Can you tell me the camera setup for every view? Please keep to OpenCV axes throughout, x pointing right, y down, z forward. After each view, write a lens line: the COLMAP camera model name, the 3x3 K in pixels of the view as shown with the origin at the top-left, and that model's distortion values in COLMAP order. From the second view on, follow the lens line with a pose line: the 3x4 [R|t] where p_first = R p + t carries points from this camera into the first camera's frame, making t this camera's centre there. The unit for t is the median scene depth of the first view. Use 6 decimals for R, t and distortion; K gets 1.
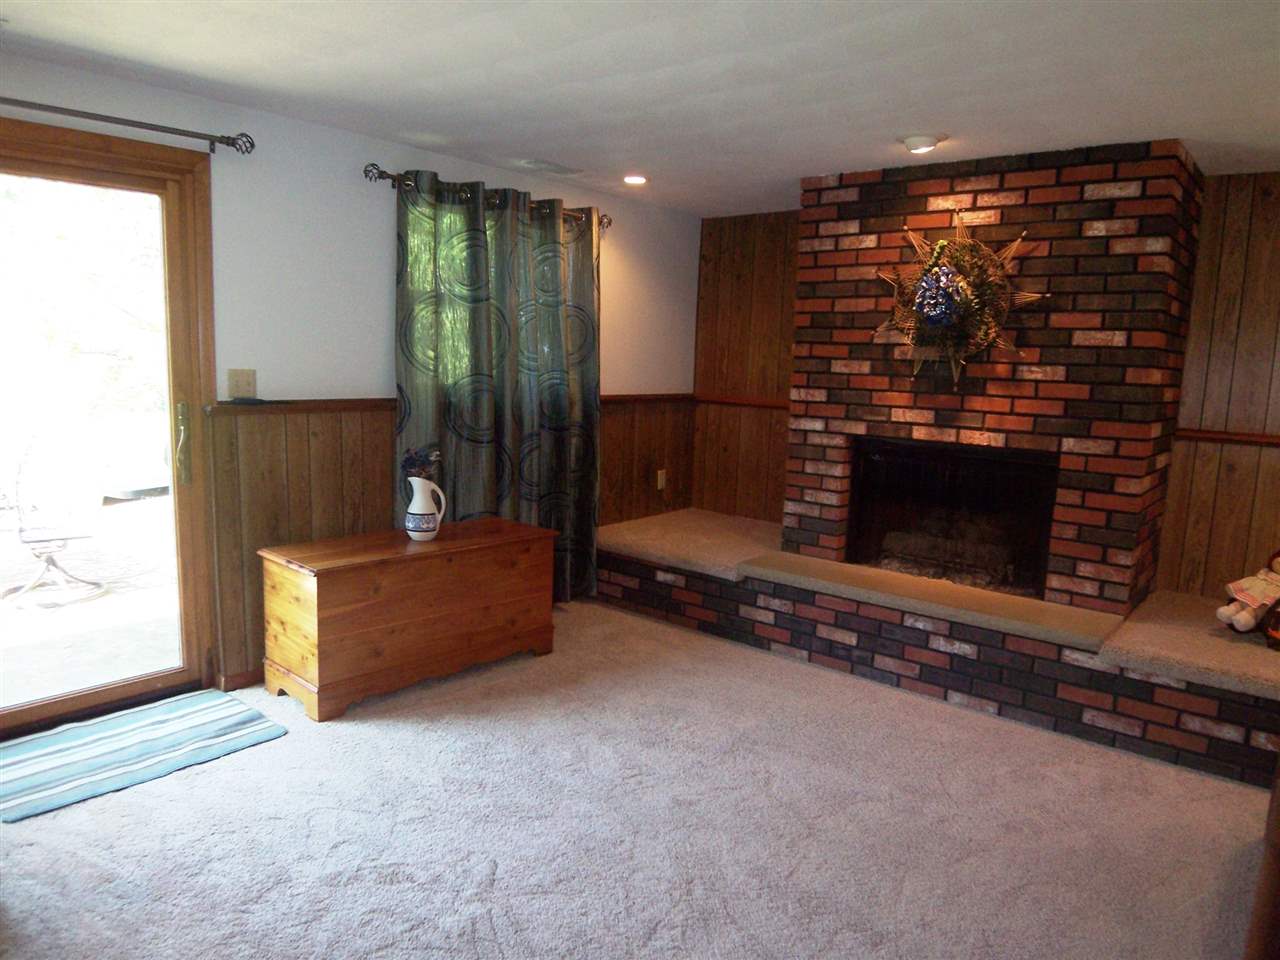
lens RADIAL K [[859.9, 0, 635.9], [0, 859.9, 486.4], [0, 0, 1]] dist [-0.007661, -0.048529]
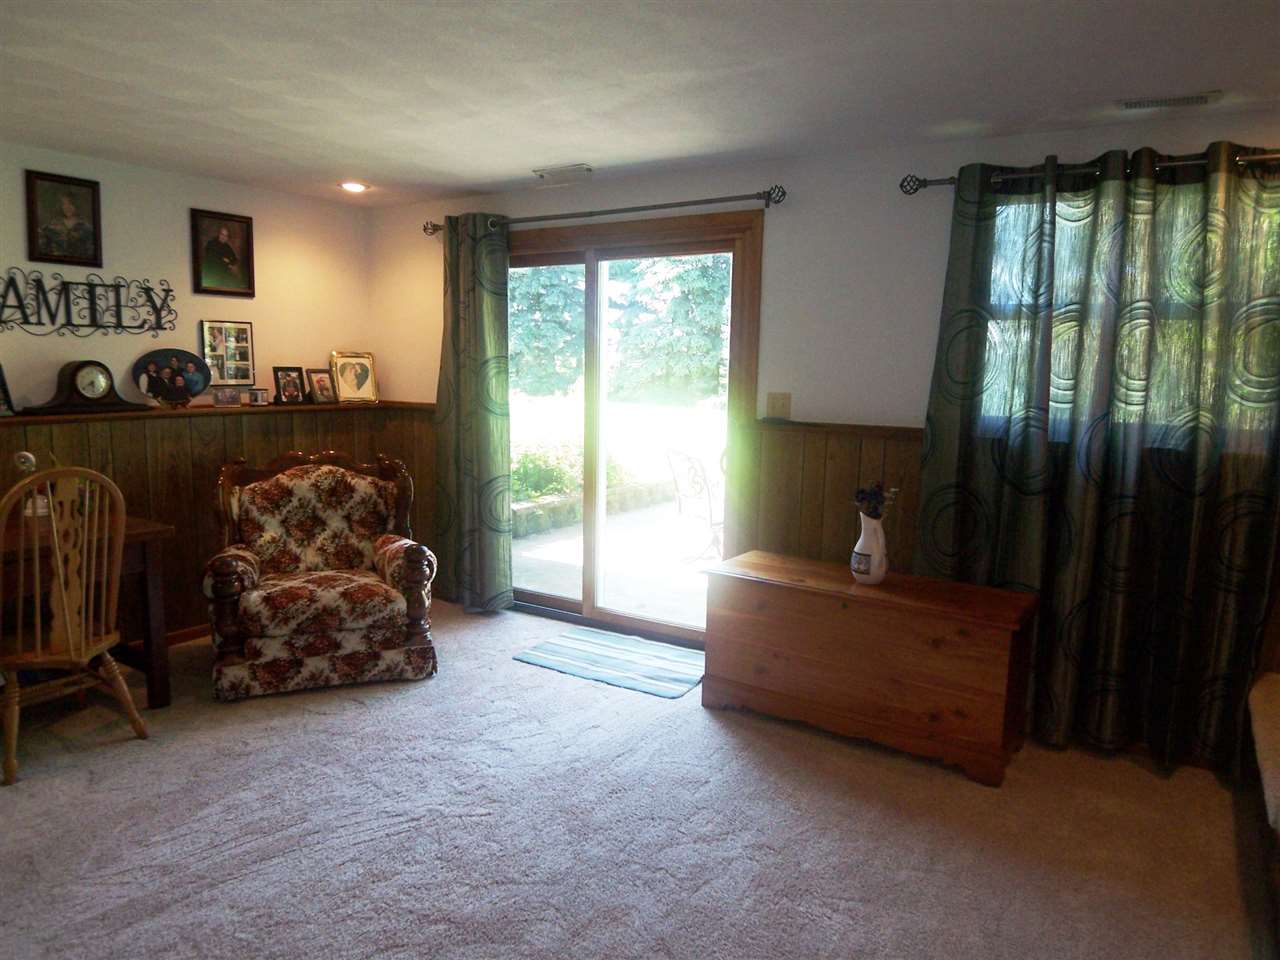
lens RADIAL K [[859.9, 0, 635.9], [0, 859.9, 486.4], [0, 0, 1]] dist [-0.007661, -0.048529]
pose [[0.127590, 0.106944, -0.986045, 0.685563], [-0.164642, 0.982660, 0.085273, -0.085184], [0.978066, 0.151465, 0.142985, 0.708239]]
